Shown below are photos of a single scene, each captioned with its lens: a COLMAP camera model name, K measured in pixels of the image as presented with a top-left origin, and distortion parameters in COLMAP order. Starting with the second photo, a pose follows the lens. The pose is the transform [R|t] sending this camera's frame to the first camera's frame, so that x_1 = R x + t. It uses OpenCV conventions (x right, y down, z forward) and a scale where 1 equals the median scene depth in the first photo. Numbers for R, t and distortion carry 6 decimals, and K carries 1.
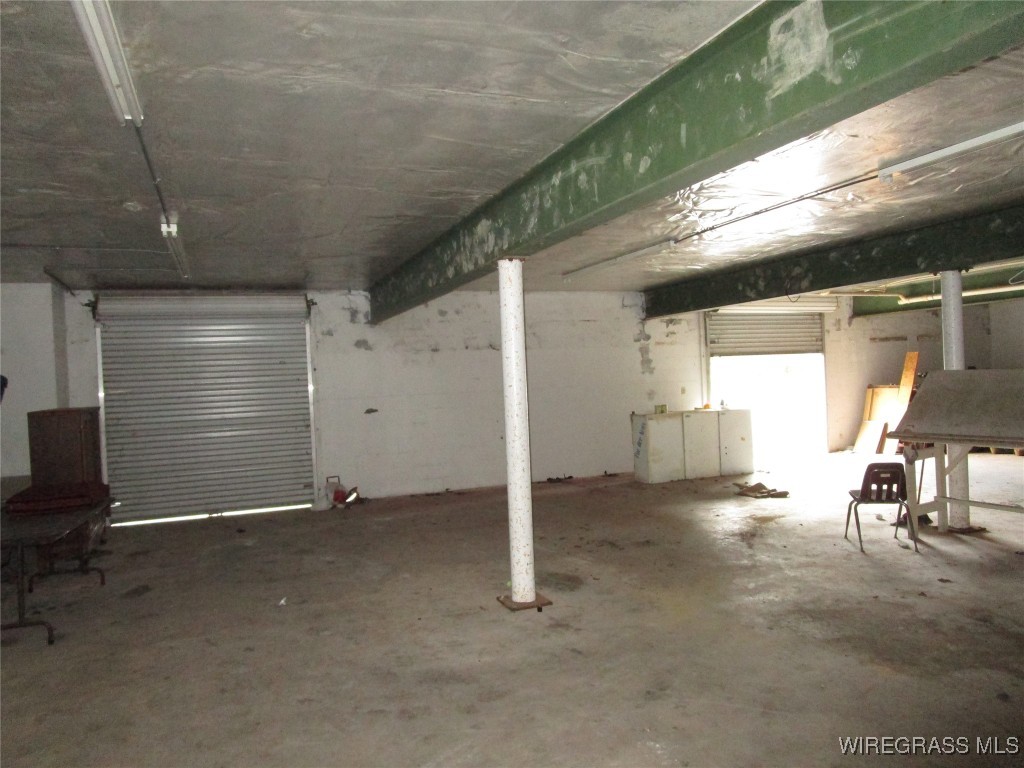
lens RADIAL K [[738.1, 0, 512.1], [0, 738.1, 383.4], [0, 0, 1]] dist [-0.014831, 0.004036]
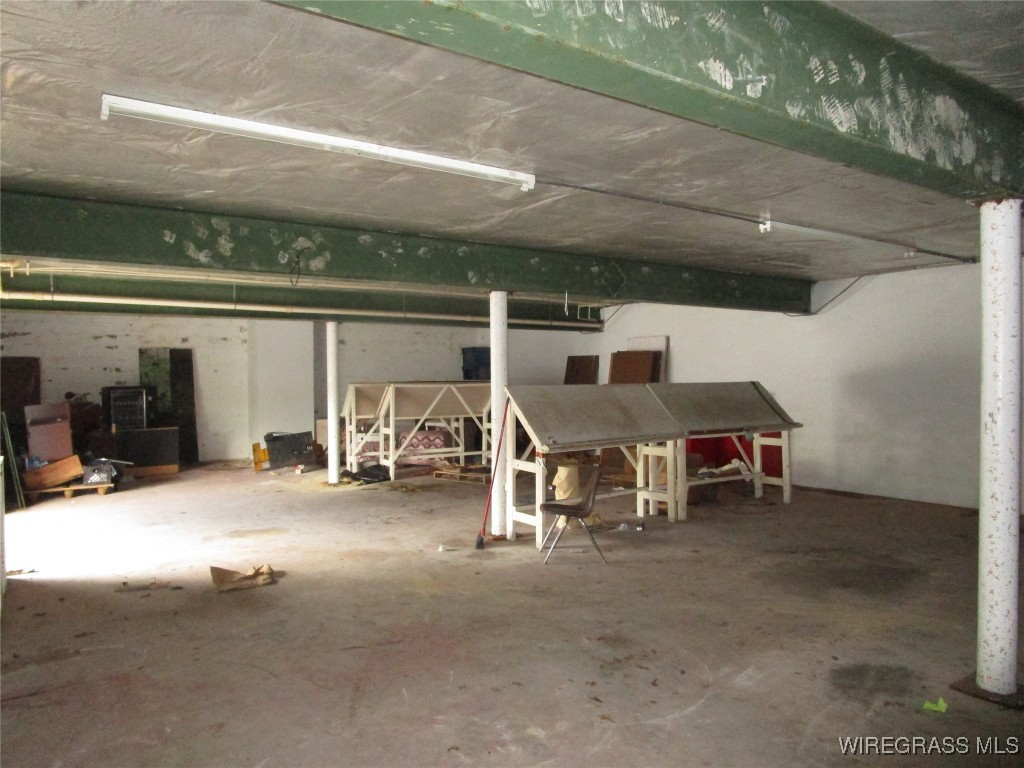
lens RADIAL K [[738.1, 0, 509.3], [0, 738.1, 382.1], [0, 0, 1]] dist [-0.014831, 0.004036]
pose [[-0.227006, 0.041504, 0.973009, -0.377107], [0.028431, 0.998948, -0.035977, 0.012801], [-0.973478, 0.019497, -0.227948, 1.076851]]
